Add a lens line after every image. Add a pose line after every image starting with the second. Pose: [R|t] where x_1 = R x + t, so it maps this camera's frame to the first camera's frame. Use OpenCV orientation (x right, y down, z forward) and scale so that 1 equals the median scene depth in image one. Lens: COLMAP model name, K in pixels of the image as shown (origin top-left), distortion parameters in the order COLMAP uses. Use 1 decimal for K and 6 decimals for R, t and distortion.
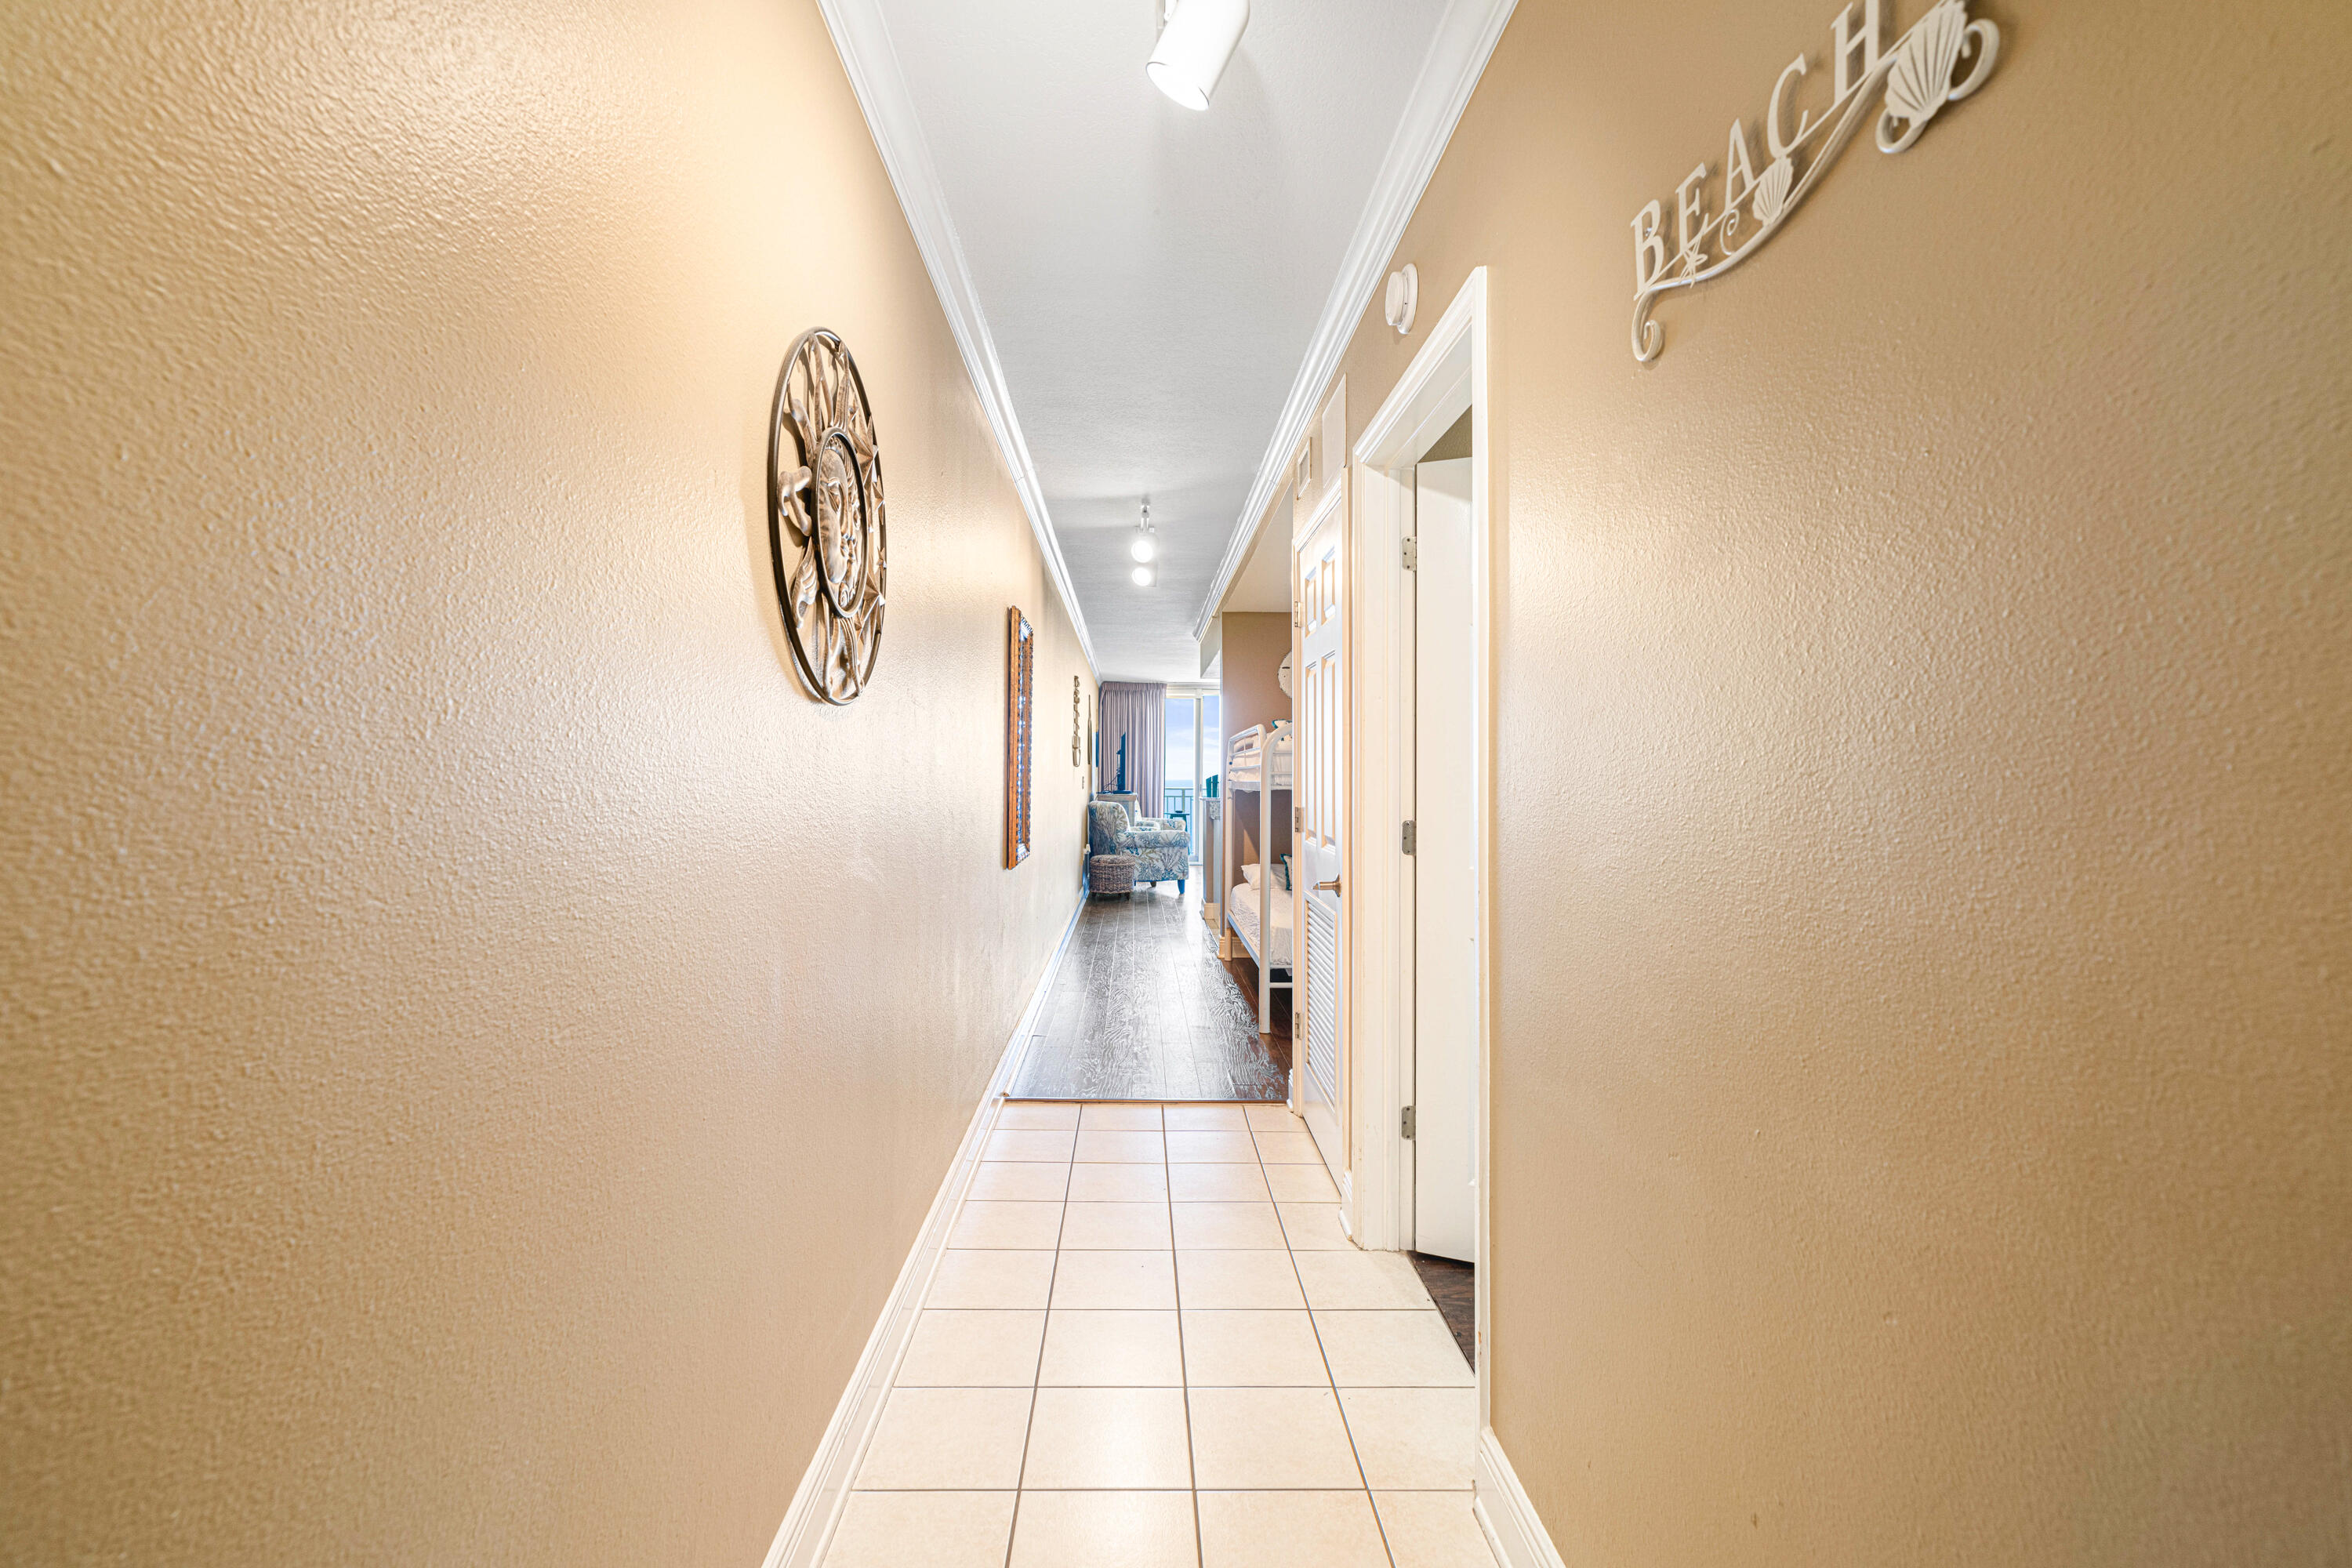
lens RADIAL K [[1039.7, 0, 1176.0], [0, 1039.7, 784.0], [0, 0, 1]] dist [0.000137, 0.000223]
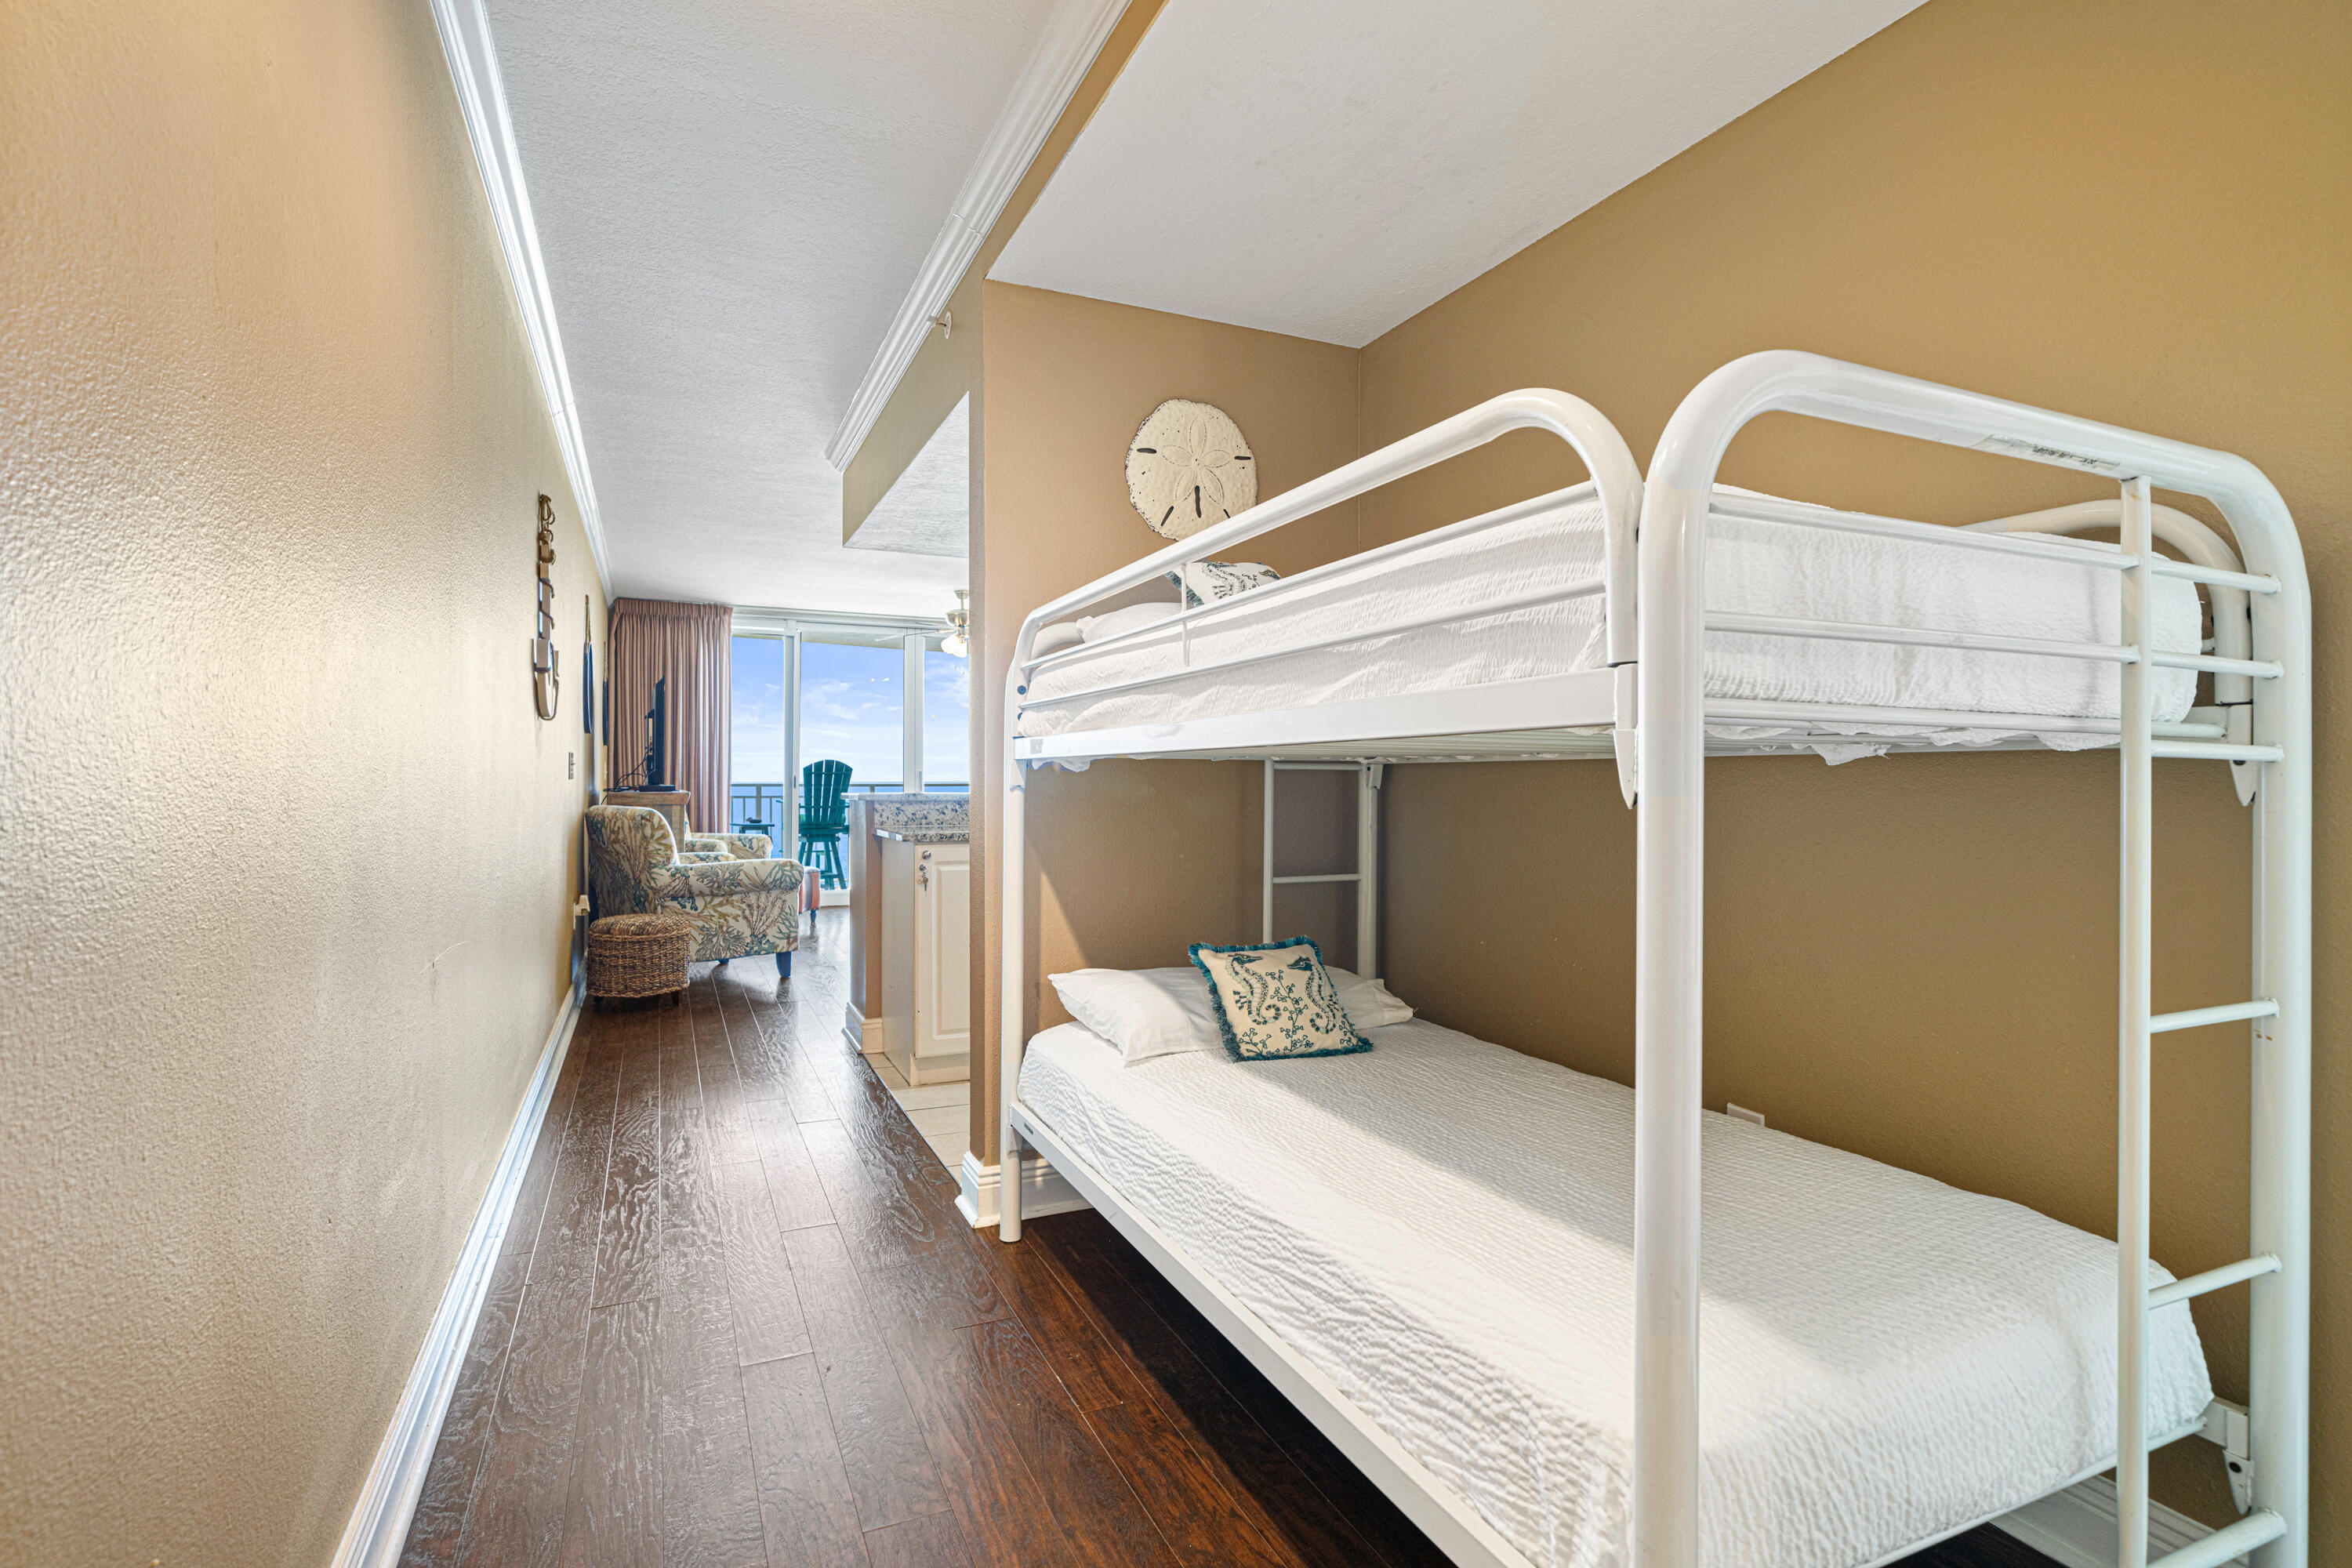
lens RADIAL K [[1155.3, 0, 1178.2], [0, 1155.3, 749.4], [0, 0, 1]] dist [0.002119, 0.000393]
pose [[0.926431, -0.000511, 0.376465, -0.030181], [0.011426, 0.999577, -0.026763, 0.007662], [-0.376292, 0.029096, 0.926044, 0.384016]]
